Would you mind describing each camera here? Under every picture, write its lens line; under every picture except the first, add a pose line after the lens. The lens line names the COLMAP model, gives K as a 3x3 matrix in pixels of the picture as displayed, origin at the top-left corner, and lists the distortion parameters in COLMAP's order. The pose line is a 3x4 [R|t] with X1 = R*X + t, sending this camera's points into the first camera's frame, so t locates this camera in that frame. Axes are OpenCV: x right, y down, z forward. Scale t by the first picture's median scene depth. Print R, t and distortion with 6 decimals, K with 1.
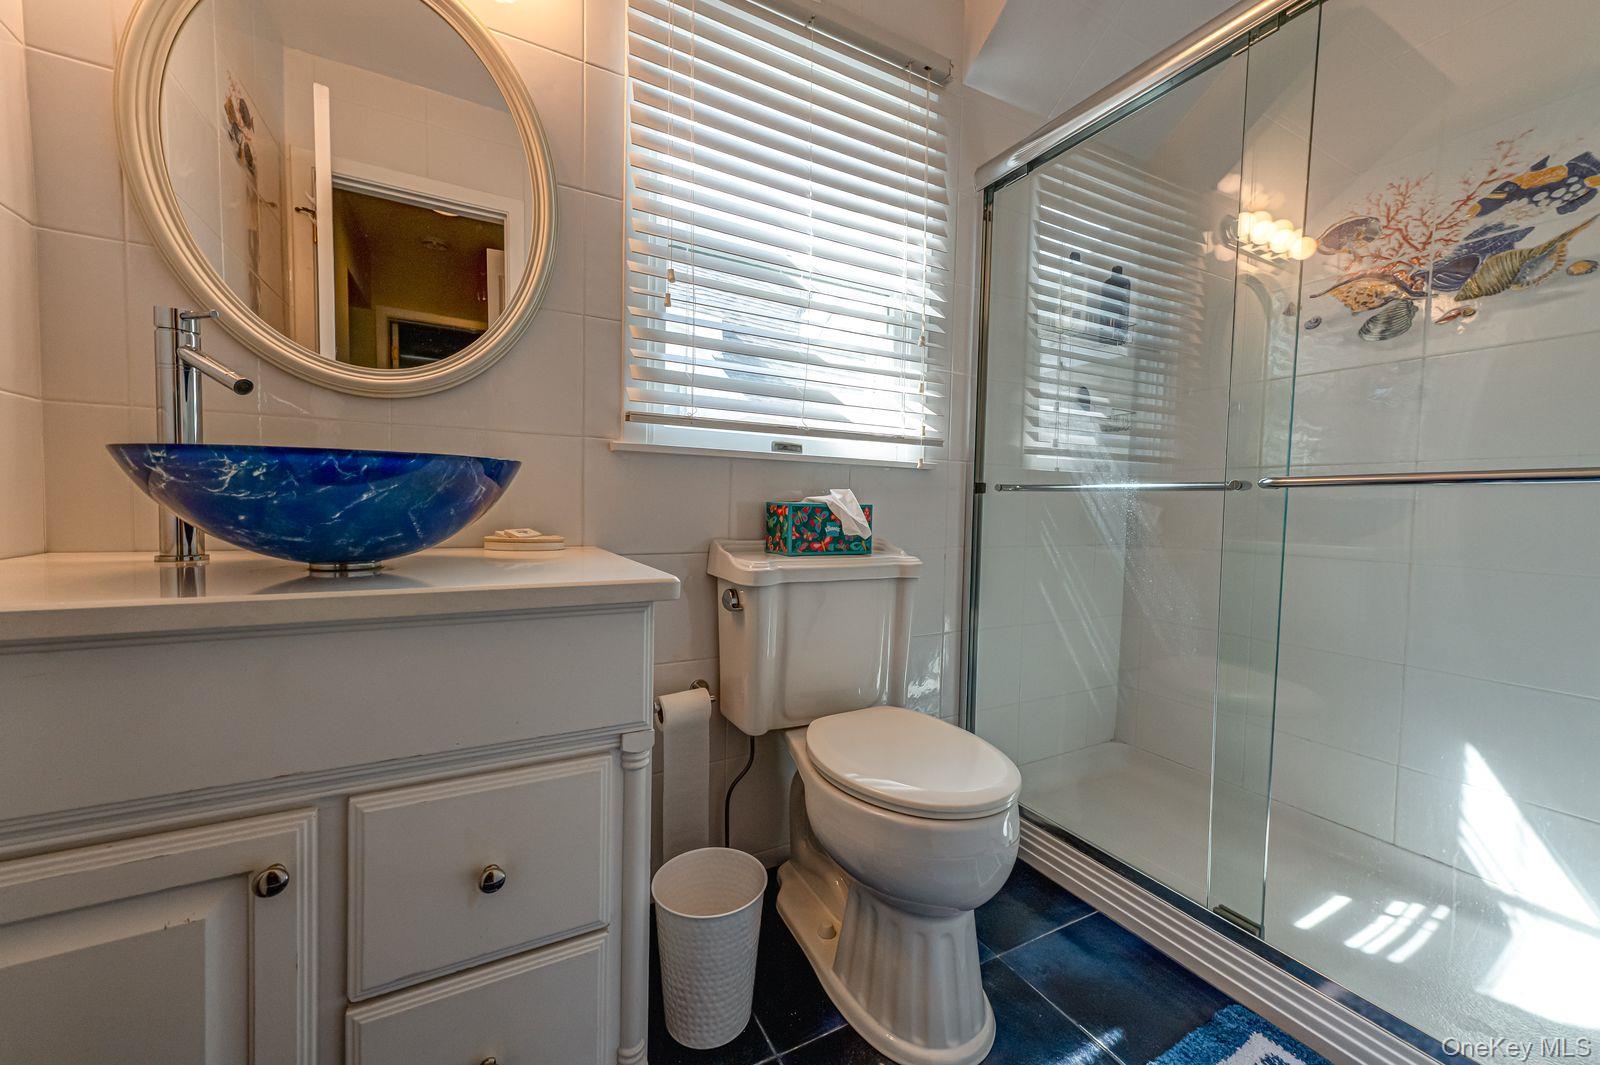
lens RADIAL K [[611.8, 0, 800.0], [0, 611.8, 532.5], [0, 0, 1]] dist [0.040653, -0.018355]
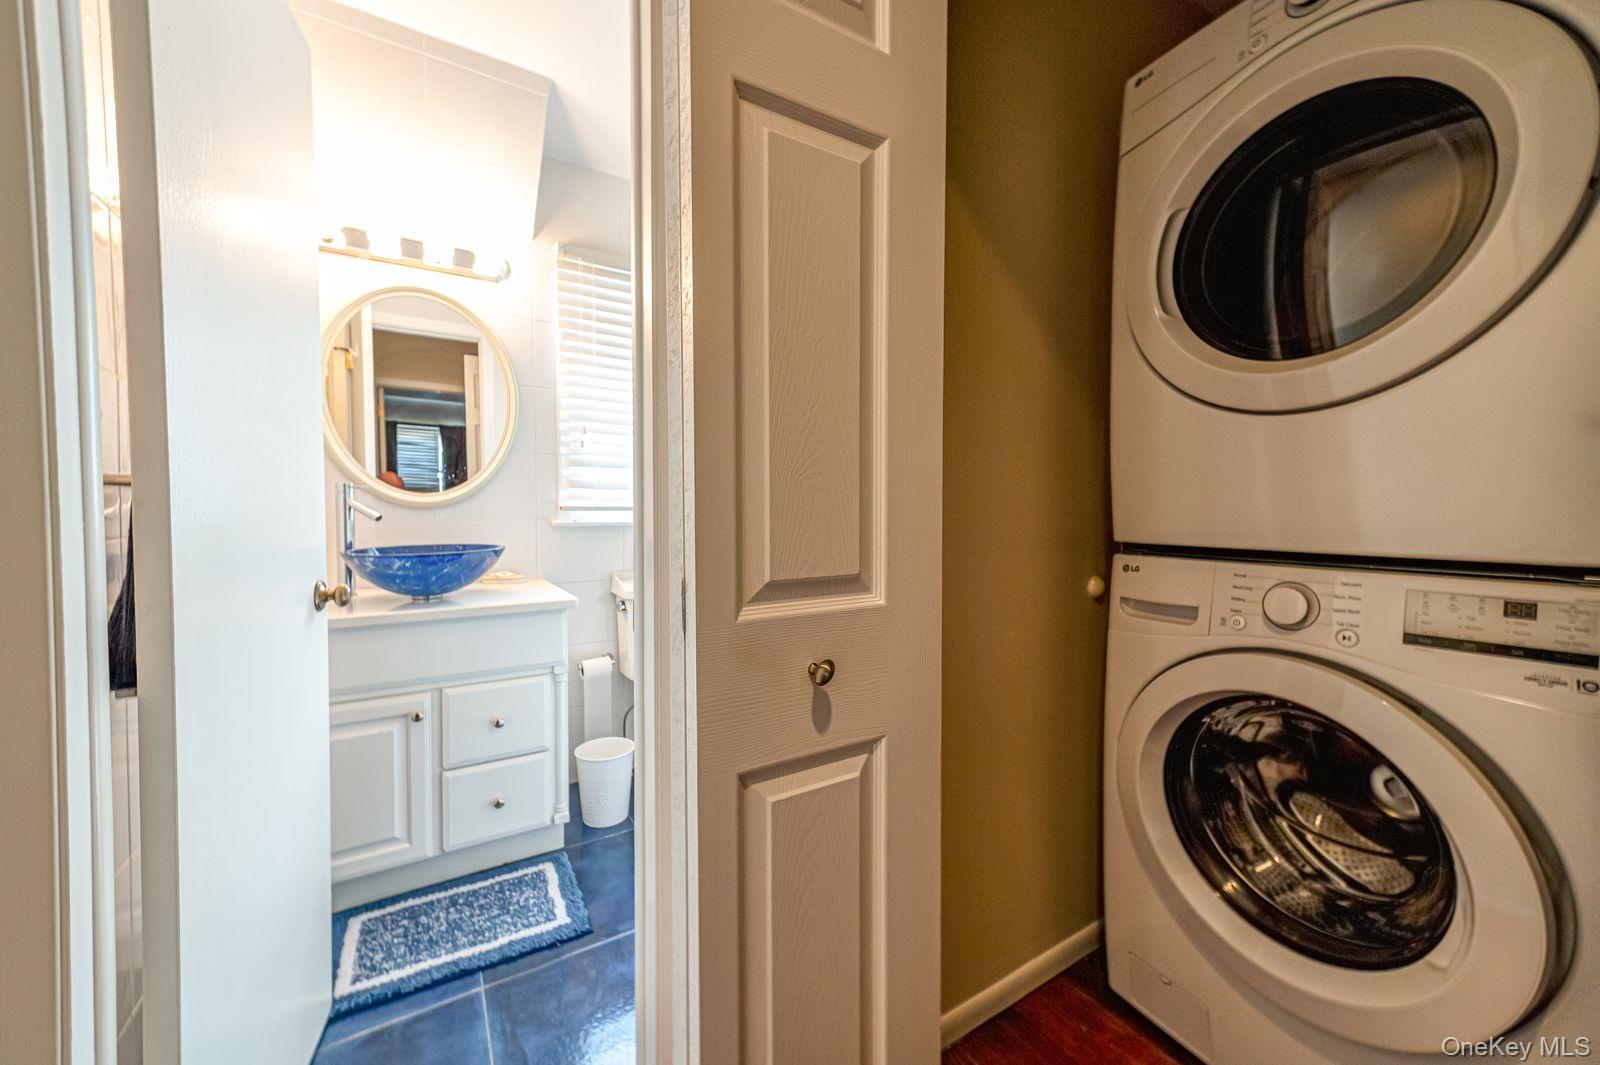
lens RADIAL K [[611.8, 0, 800.0], [0, 611.8, 532.5], [0, 0, 1]] dist [0.040653, -0.018355]
pose [[0.998376, -0.021144, 0.052898, 0.519302], [0.021384, 0.999763, -0.003971, -0.145954], [-0.052802, 0.005096, 0.998592, -1.353676]]
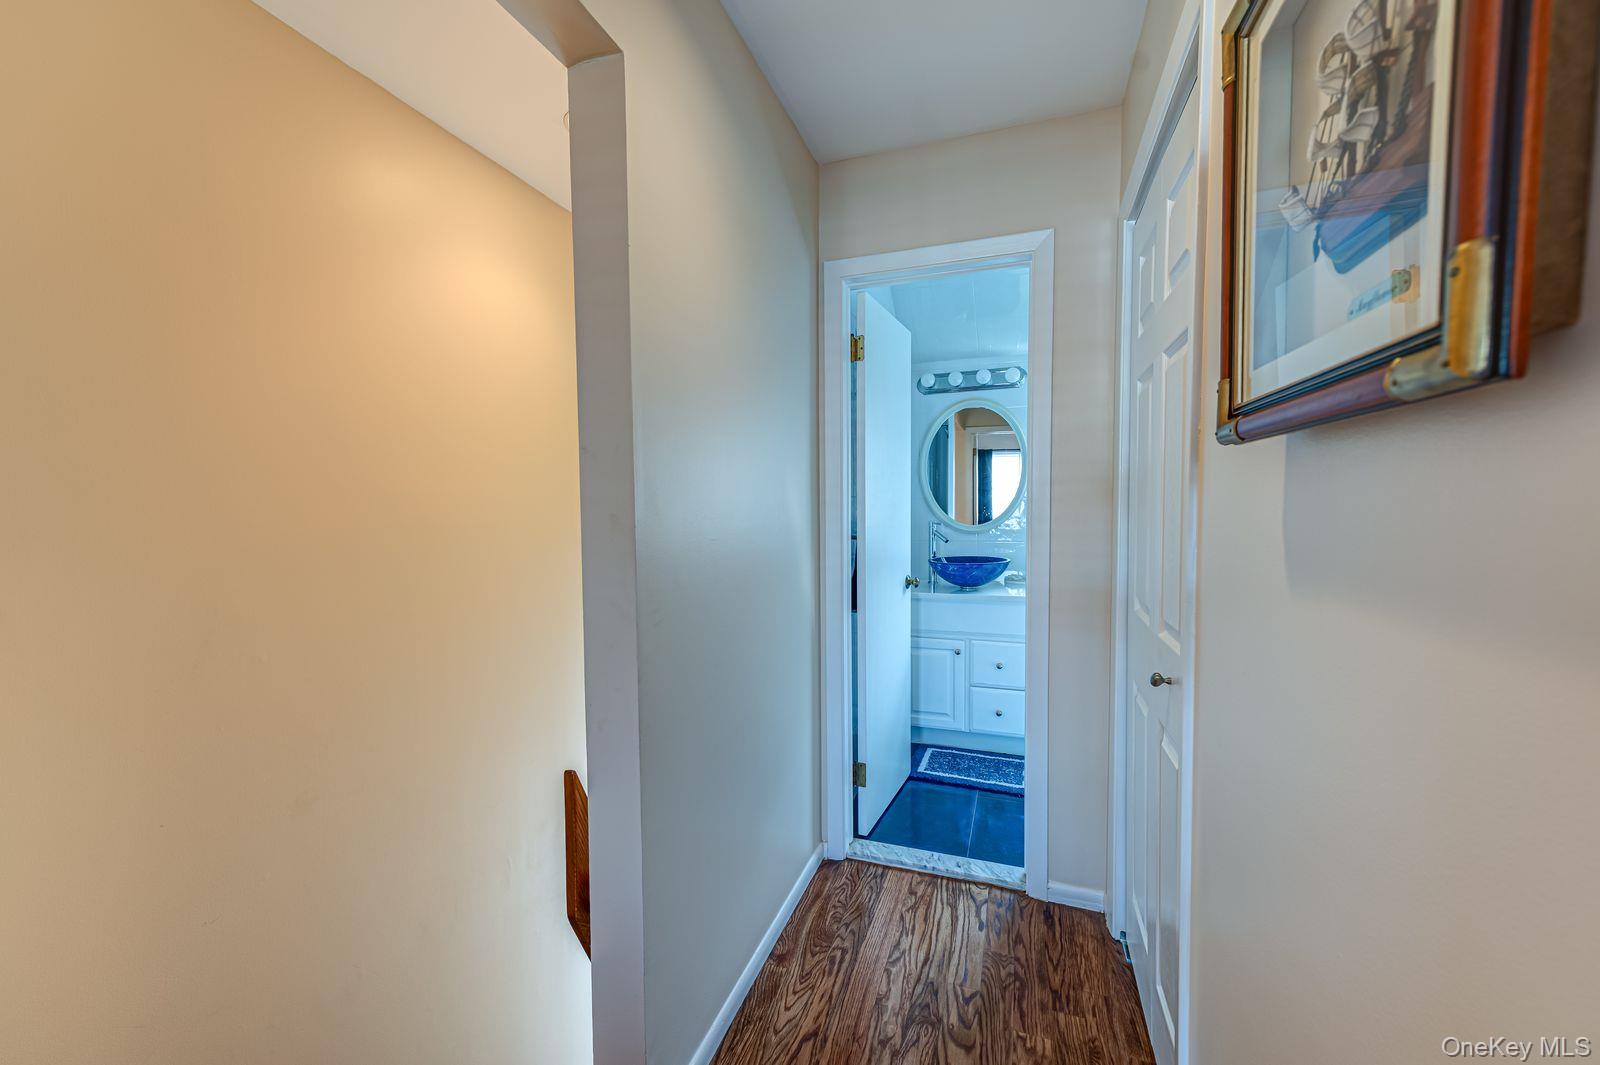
lens RADIAL K [[611.8, 0, 800.0], [0, 611.8, 532.5], [0, 0, 1]] dist [0.040653, -0.018355]
pose [[0.663763, 0.003657, -0.747934, 1.509515], [-0.014522, 0.999863, -0.007999, -0.255683], [0.747802, 0.016171, 0.663725, -2.449725]]
